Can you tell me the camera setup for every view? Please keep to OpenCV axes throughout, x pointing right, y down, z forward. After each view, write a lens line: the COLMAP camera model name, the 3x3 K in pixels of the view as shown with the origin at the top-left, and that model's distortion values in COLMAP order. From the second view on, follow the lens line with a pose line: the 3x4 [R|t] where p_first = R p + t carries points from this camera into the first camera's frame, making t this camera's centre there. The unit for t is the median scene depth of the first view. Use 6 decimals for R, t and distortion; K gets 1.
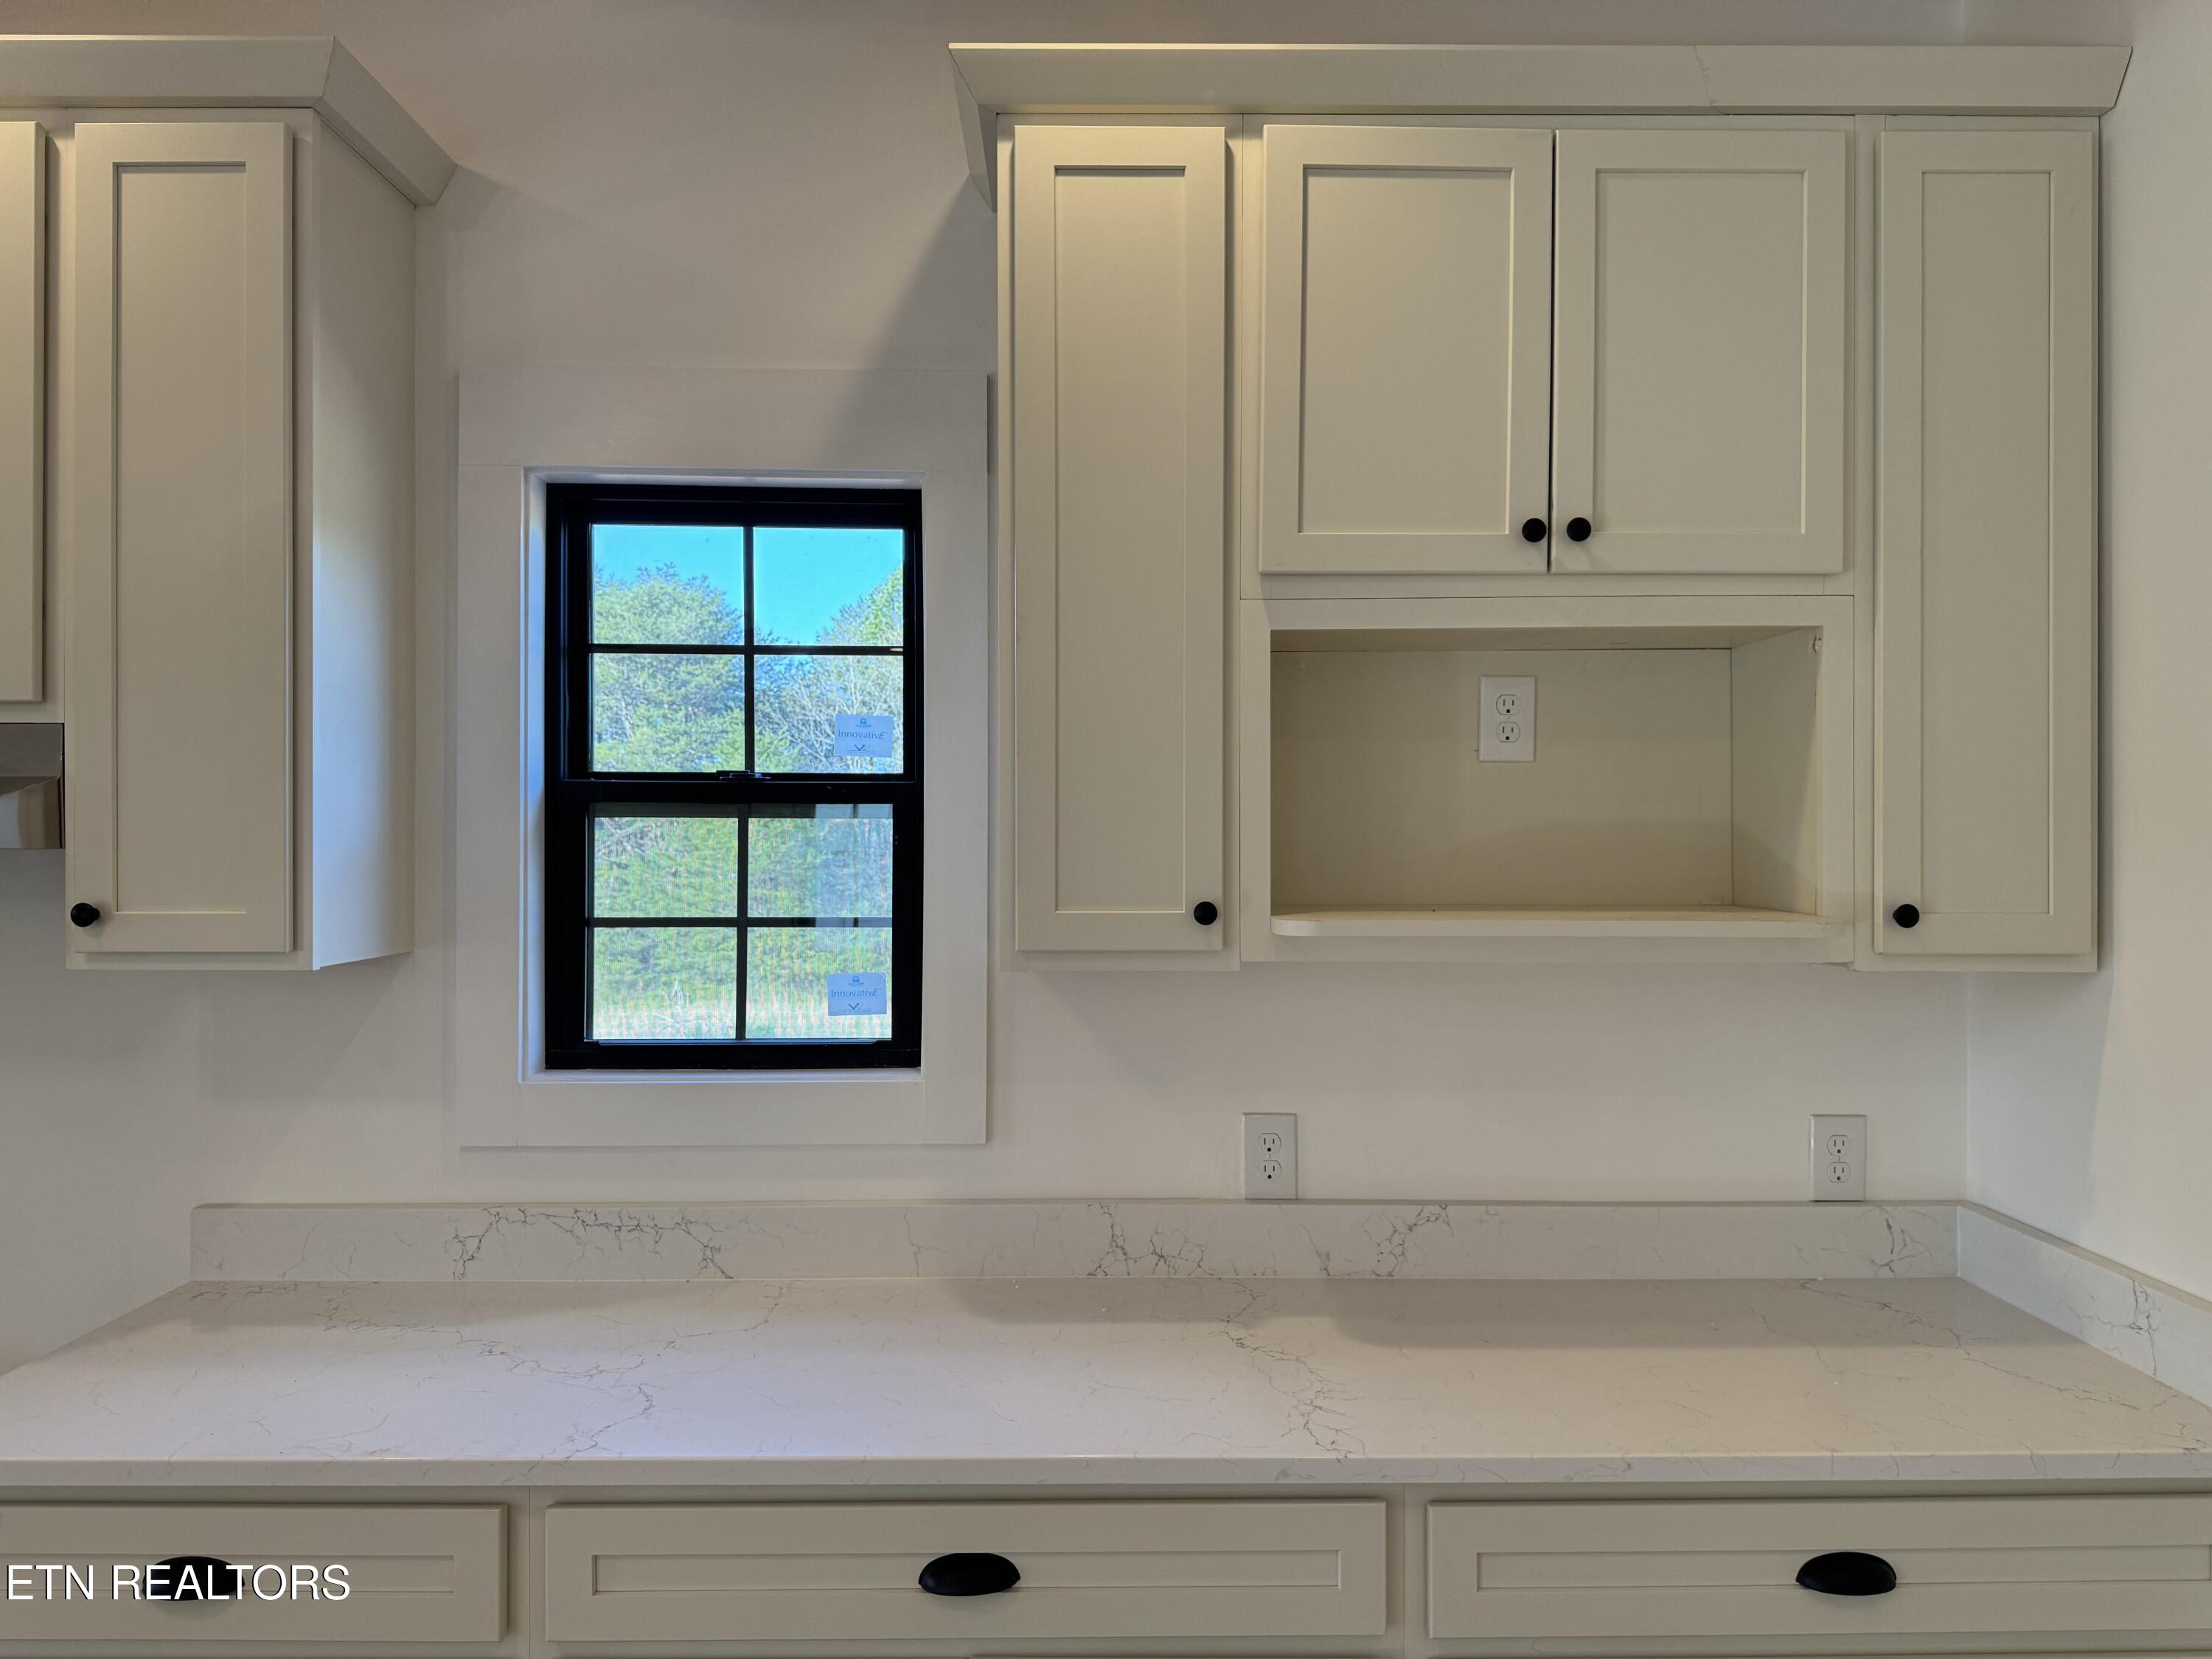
lens RADIAL K [[1540.2, 0, 1118.1], [0, 1540.2, 855.5], [0, 0, 1]] dist [0.026673, -0.027609]
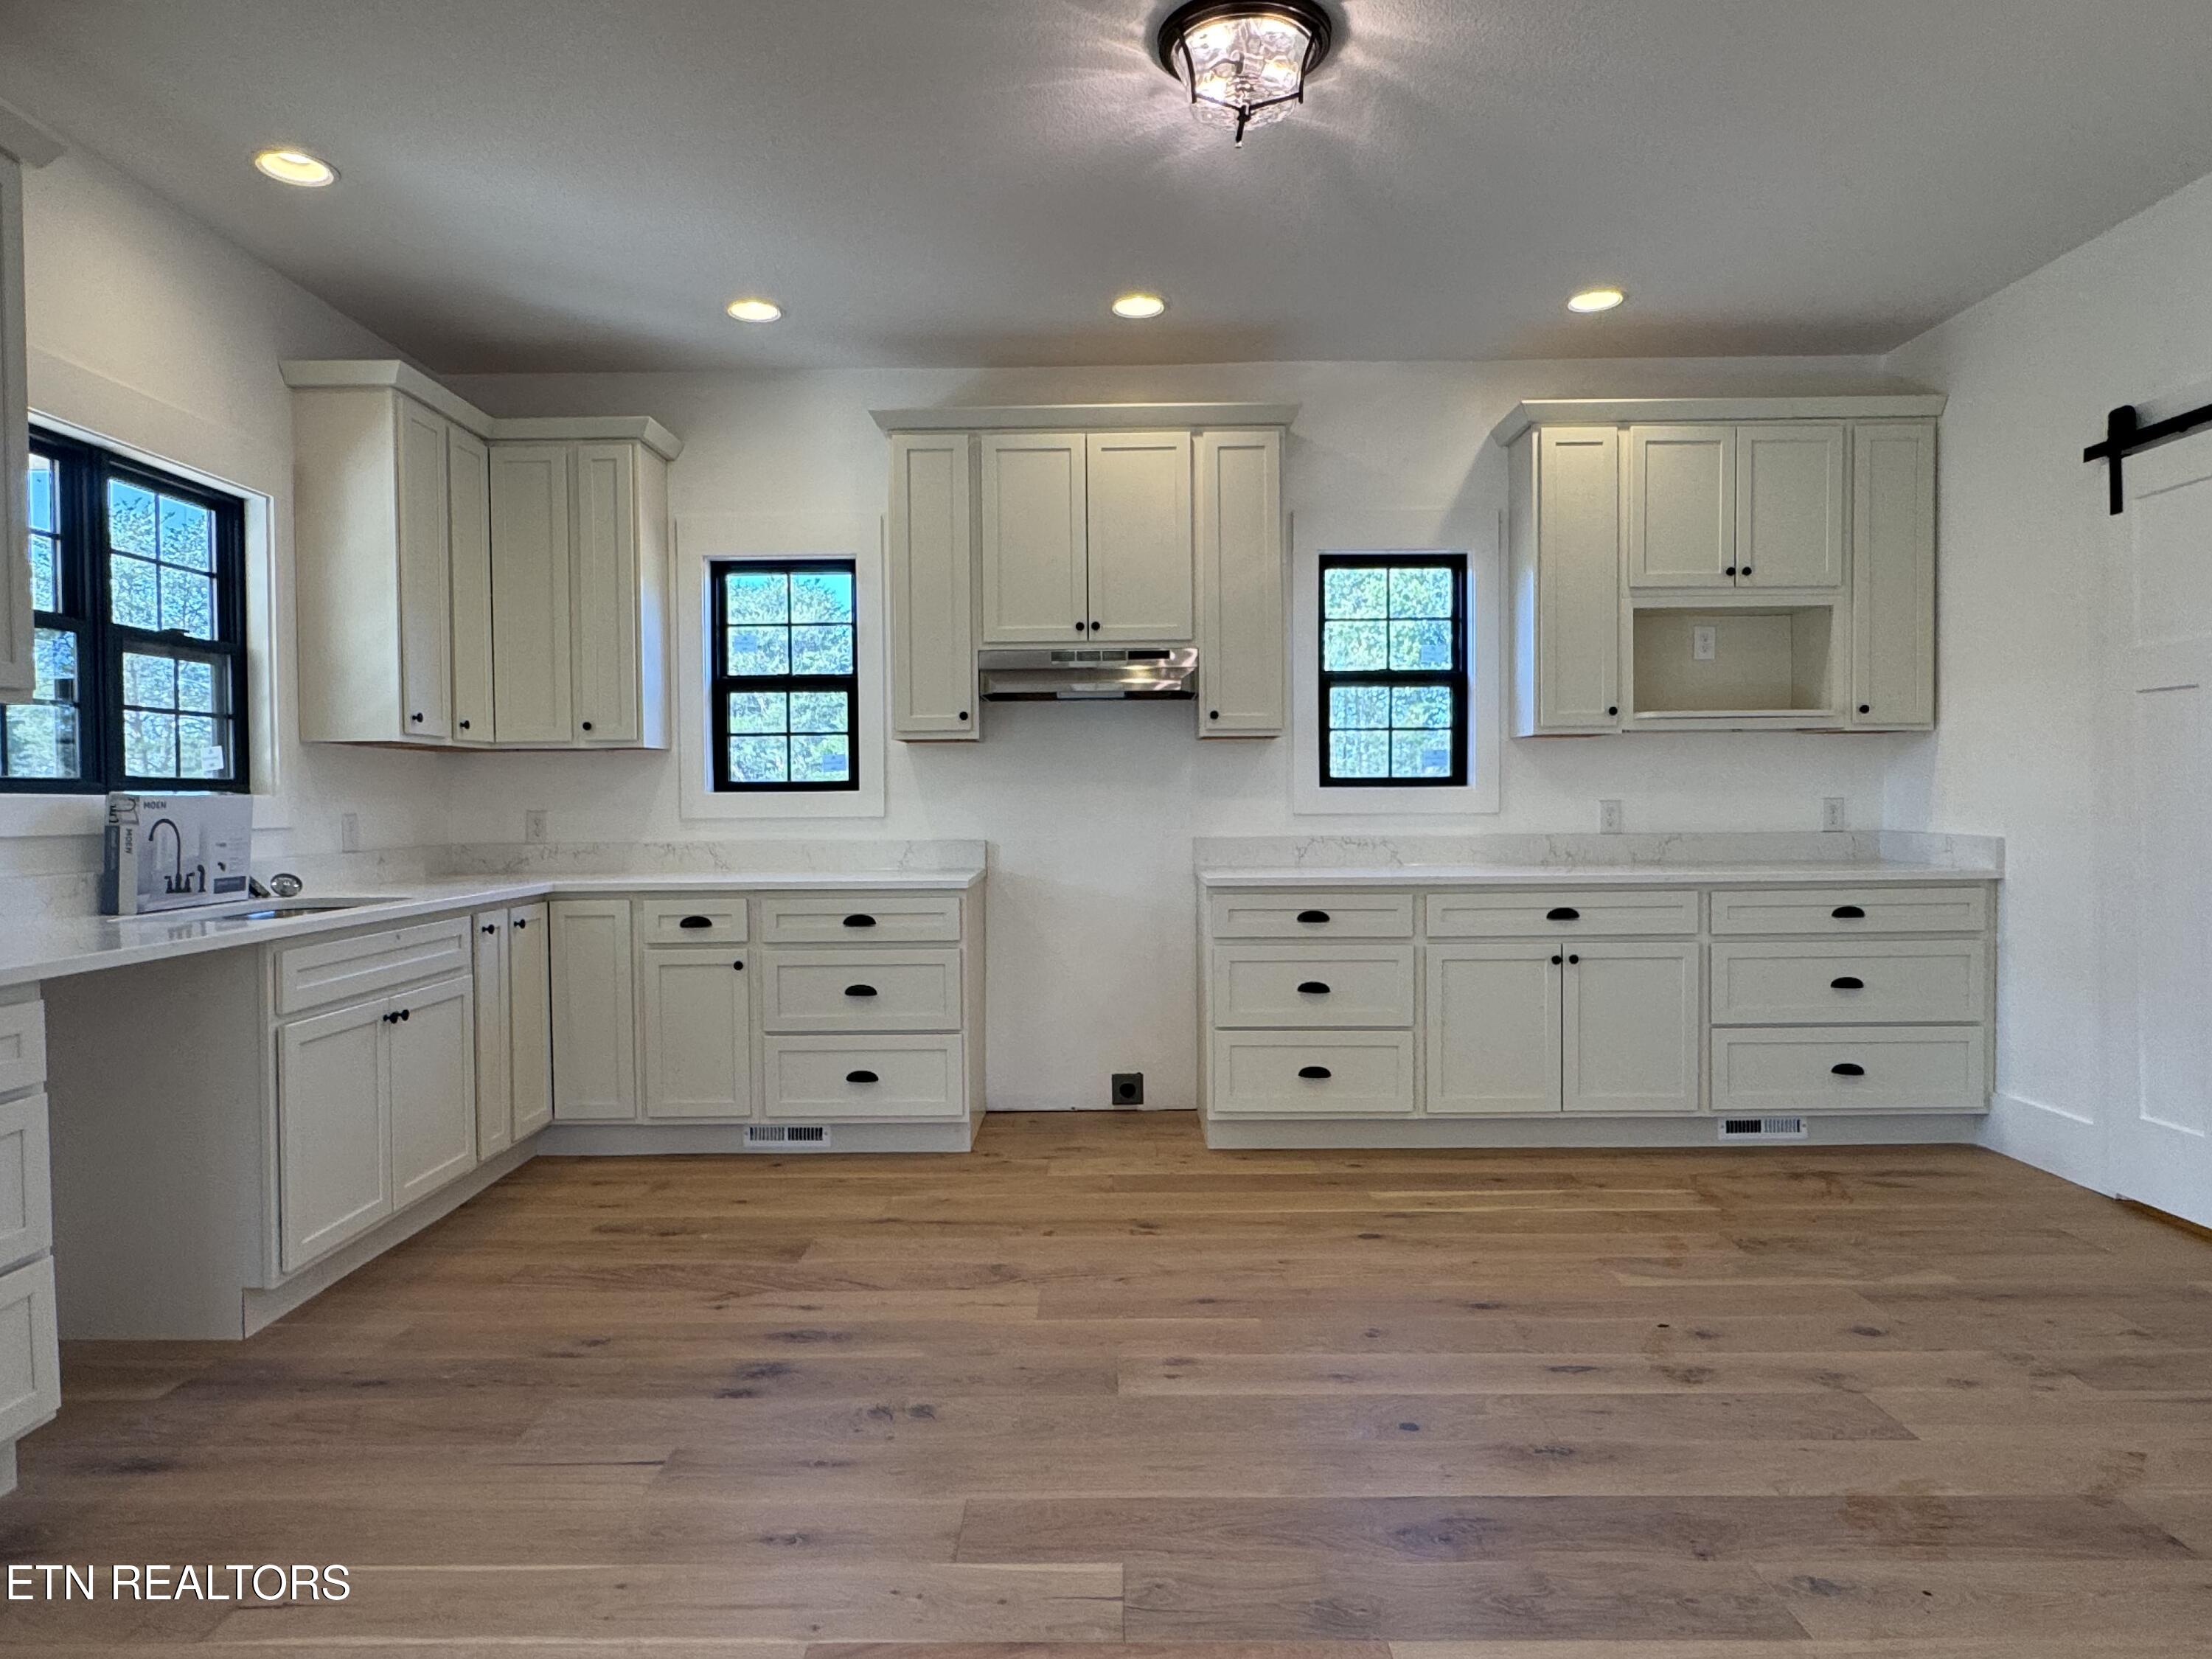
lens RADIAL K [[1351.8, 0, 1089.8], [0, 1351.8, 845.2], [0, 0, 1]] dist [-0.021589, 0.010901]
pose [[0.999502, -0.007552, -0.030651, -0.795090], [0.008200, 0.999744, 0.021085, 0.216320], [0.030484, -0.021326, 0.999308, -1.431840]]
